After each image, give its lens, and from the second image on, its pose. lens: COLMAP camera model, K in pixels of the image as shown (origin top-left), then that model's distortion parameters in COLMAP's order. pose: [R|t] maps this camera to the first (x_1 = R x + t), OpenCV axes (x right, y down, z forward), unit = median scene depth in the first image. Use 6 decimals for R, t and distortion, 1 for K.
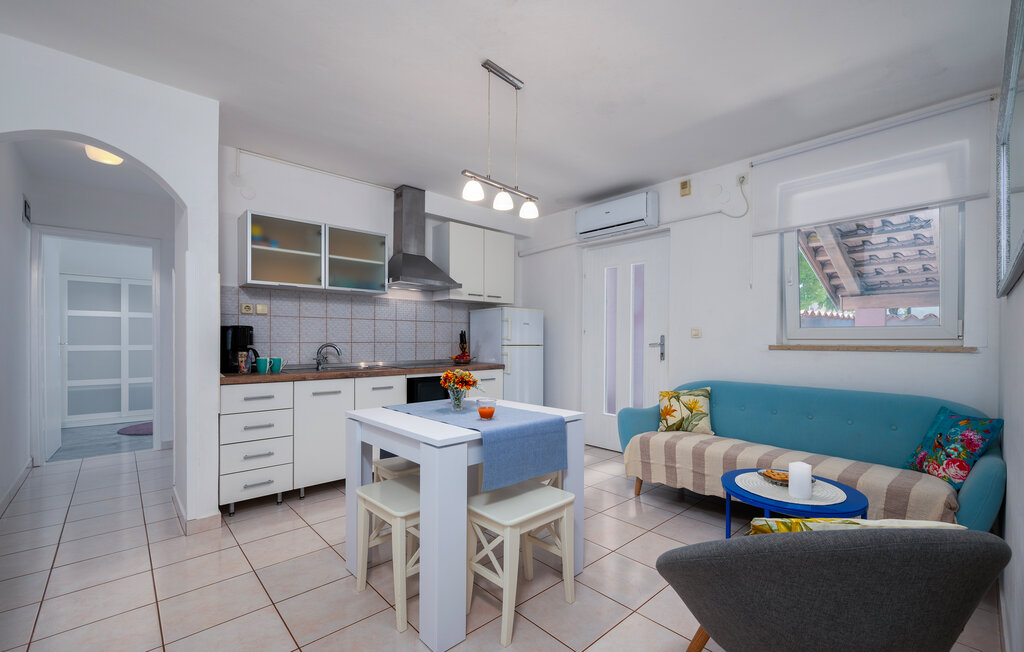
lens RADIAL K [[426.3, 0, 490.2], [0, 426.3, 338.7], [0, 0, 1]] dist [-0.000503, -0.000004]
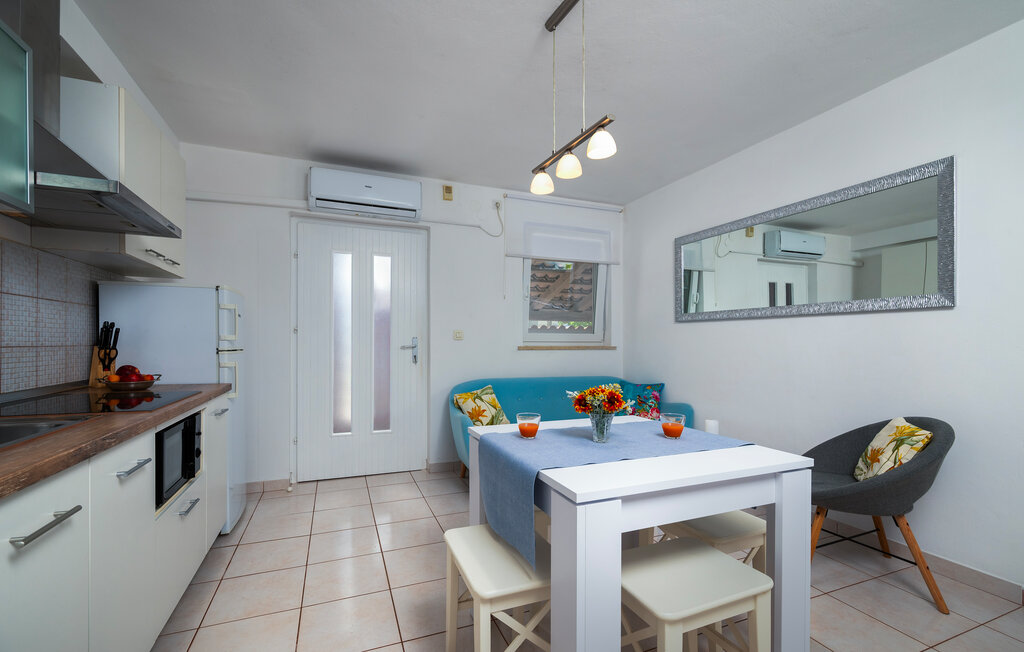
lens RADIAL K [[426.3, 0, 503.7], [0, 426.3, 344.3], [0, 0, 1]] dist [-0.000503, -0.000004]
pose [[0.338116, -0.002679, 0.941101, -0.503813], [-0.005262, 0.999975, 0.004737, 0.002947], [-0.941090, -0.006554, 0.338093, 0.585678]]
